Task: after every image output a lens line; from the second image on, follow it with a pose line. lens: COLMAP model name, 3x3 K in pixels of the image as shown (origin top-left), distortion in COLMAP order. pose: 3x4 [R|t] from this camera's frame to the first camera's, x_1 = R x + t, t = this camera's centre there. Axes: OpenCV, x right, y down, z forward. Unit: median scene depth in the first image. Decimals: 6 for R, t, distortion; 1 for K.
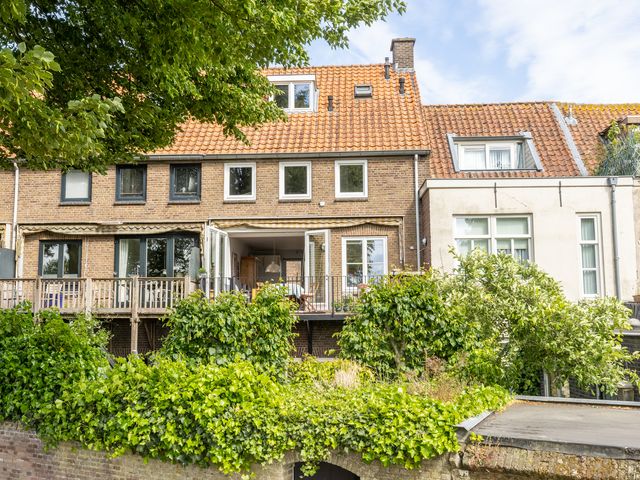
lens RADIAL K [[689.2, 0, 320.0], [0, 689.2, 240.0], [0, 0, 1]] dist [0.002252, 0.001693]
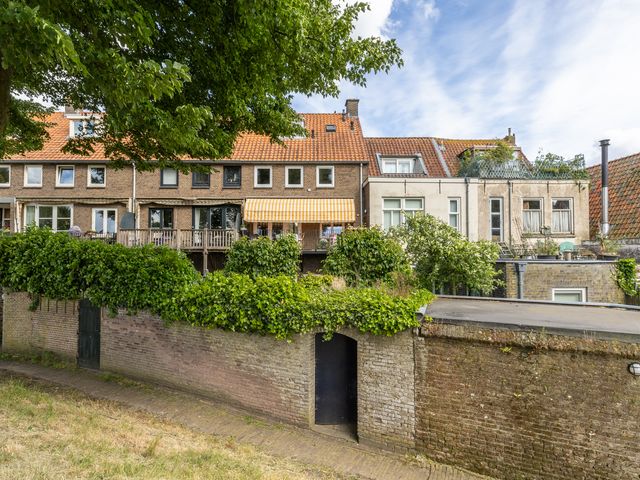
lens RADIAL K [[361.7, 0, 317.5], [0, 361.7, 243.0], [0, 0, 1]] dist [0.001247, -0.000123]
pose [[0.997714, 0.009355, 0.066925, -0.039913], [-0.014754, 0.996634, 0.080639, 0.009824], [-0.065945, -0.081442, 0.994494, 0.046061]]
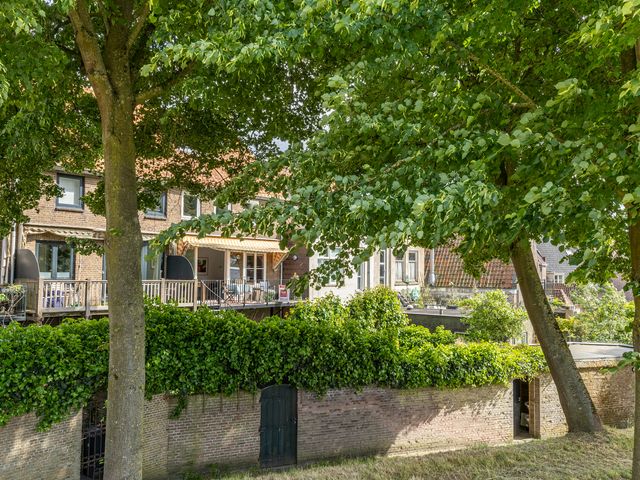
lens RADIAL K [[551.5, 0, 320.0], [0, 551.5, 240.0], [0, 0, 1]] dist [0.002654, -0.000216]
pose [[0.604972, 0.058587, 0.794089, -0.894125], [-0.105033, 0.994446, 0.006650, -0.056979], [-0.789289, -0.087429, 0.607766, 0.140695]]
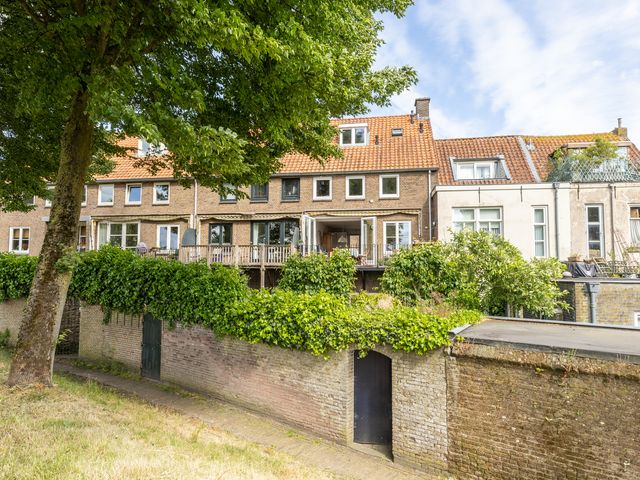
lens RADIAL K [[416.0, 0, 321.0], [0, 416.0, 243.6], [0, 0, 1]] dist [0.004758, 0.000236]
pose [[0.992950, 0.003454, -0.118483, 0.001385], [0.002388, 0.998790, 0.049126, 0.000053], [0.118509, -0.049062, 0.991740, -0.019228]]
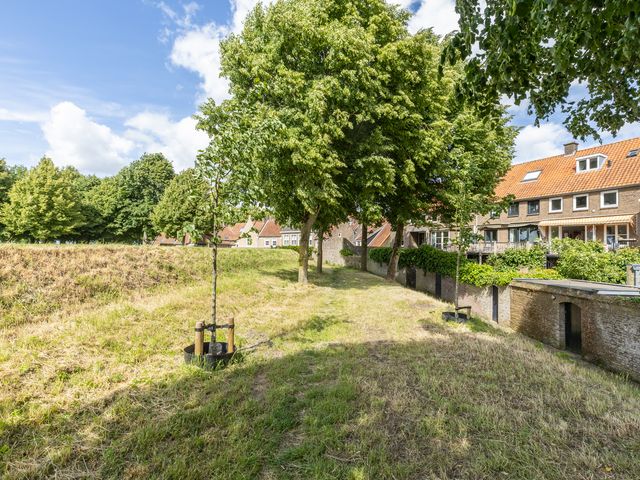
lens RADIAL K [[319.4, 0, 318.2], [0, 319.4, 241.7], [0, 0, 1]] dist [-0.000589, 0.000338]
pose [[0.516403, -0.008202, -0.856307, 0.500985], [0.071055, 0.996916, 0.033302, -0.054661], [0.853393, -0.078042, 0.515393, -0.455002]]
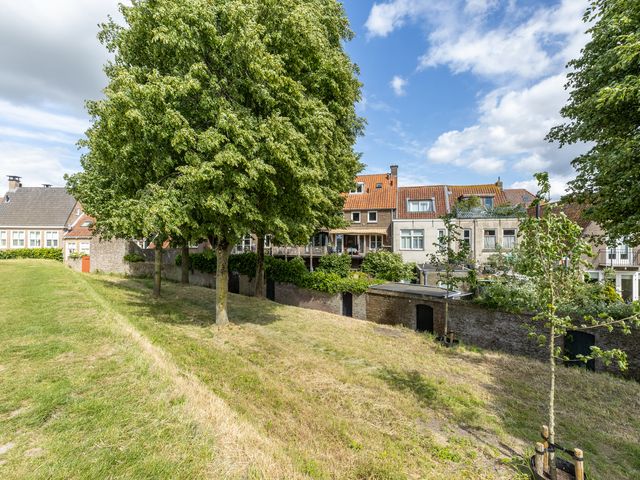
lens RADIAL K [[319.4, 0, 318.2], [0, 319.4, 241.7], [0, 0, 1]] dist [-0.000589, 0.000338]
pose [[0.975909, 0.010548, -0.217921, 0.138048], [0.014162, 0.993661, 0.111518, -0.156238], [0.217716, -0.111918, 0.969574, -0.631393]]
